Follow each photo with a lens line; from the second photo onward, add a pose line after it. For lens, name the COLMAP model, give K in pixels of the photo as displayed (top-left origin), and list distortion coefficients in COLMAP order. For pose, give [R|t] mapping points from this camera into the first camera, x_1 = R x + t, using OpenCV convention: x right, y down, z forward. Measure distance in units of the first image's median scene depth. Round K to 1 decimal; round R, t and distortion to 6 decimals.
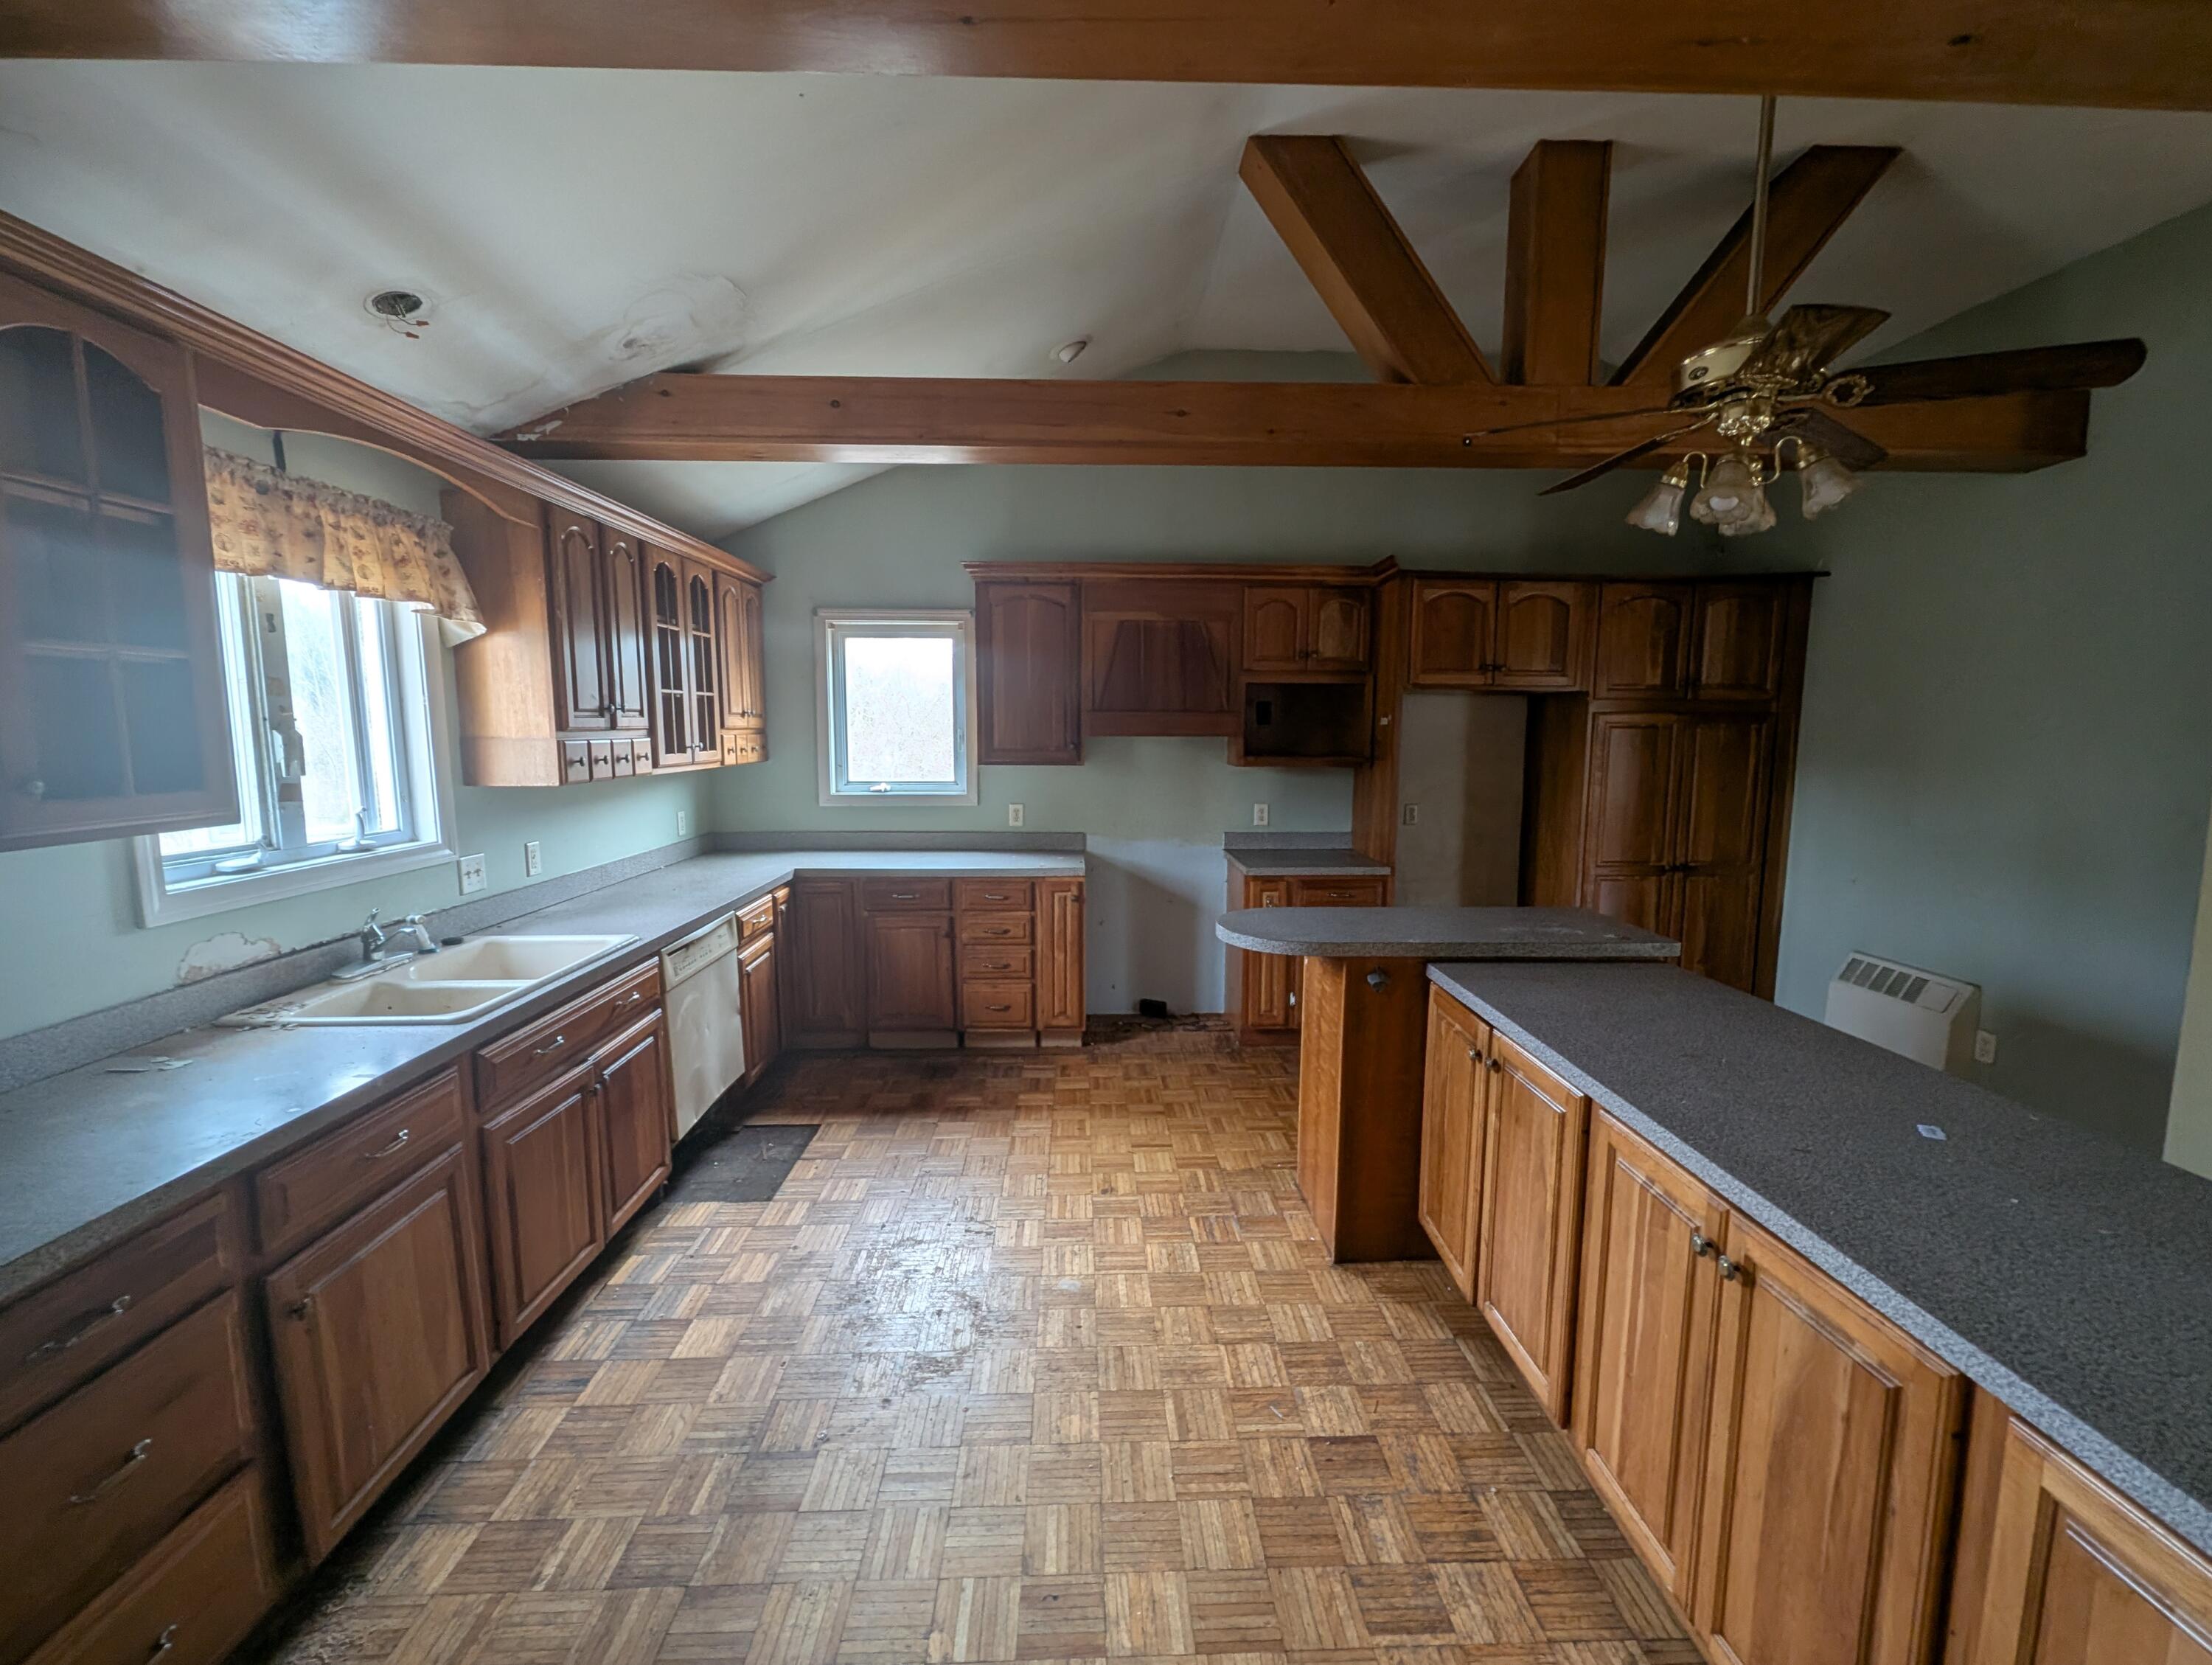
lens RADIAL K [[918.1, 0, 1111.0], [0, 918.1, 834.3], [0, 0, 1]] dist [0.003141, -0.001304]
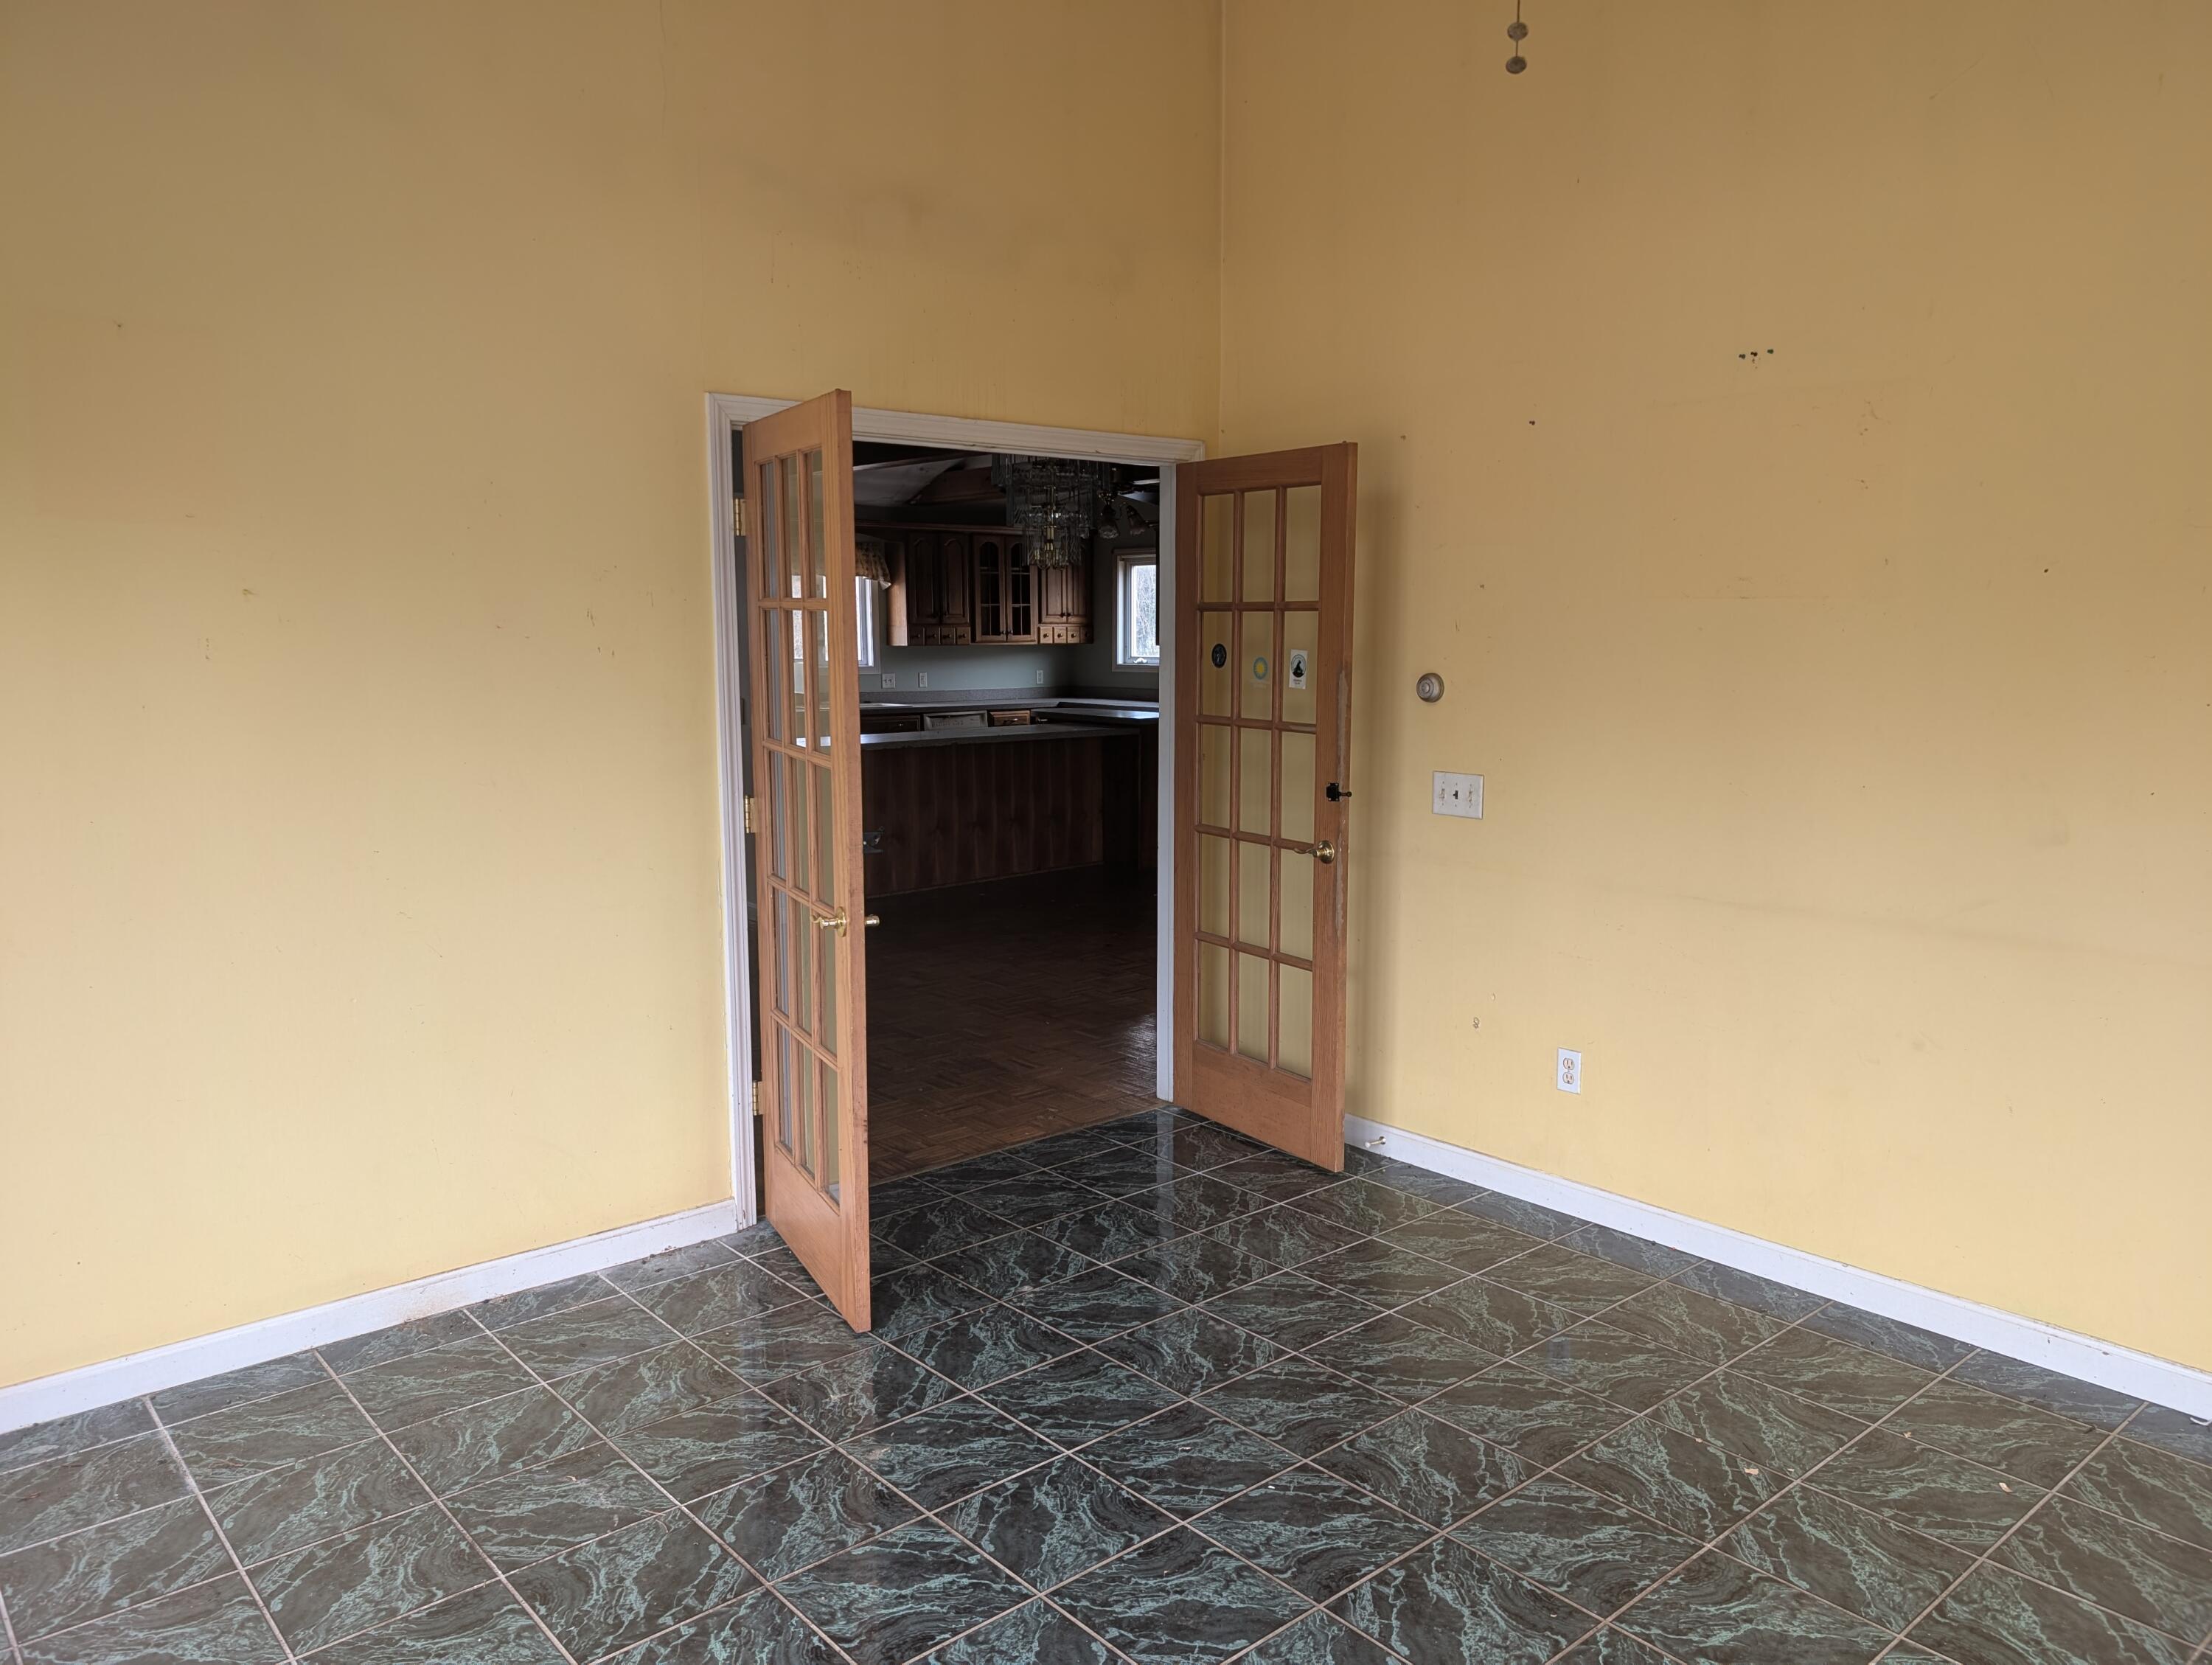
lens RADIAL K [[1602.0, 0, 1105.1], [0, 1602.0, 833.8], [0, 0, 1]] dist [0.031419, -0.031867]
pose [[0.629338, 0.100329, -0.770628, 2.497036], [-0.090264, 0.994357, 0.055742, 0.129184], [0.771872, 0.034479, 0.634842, -1.048548]]
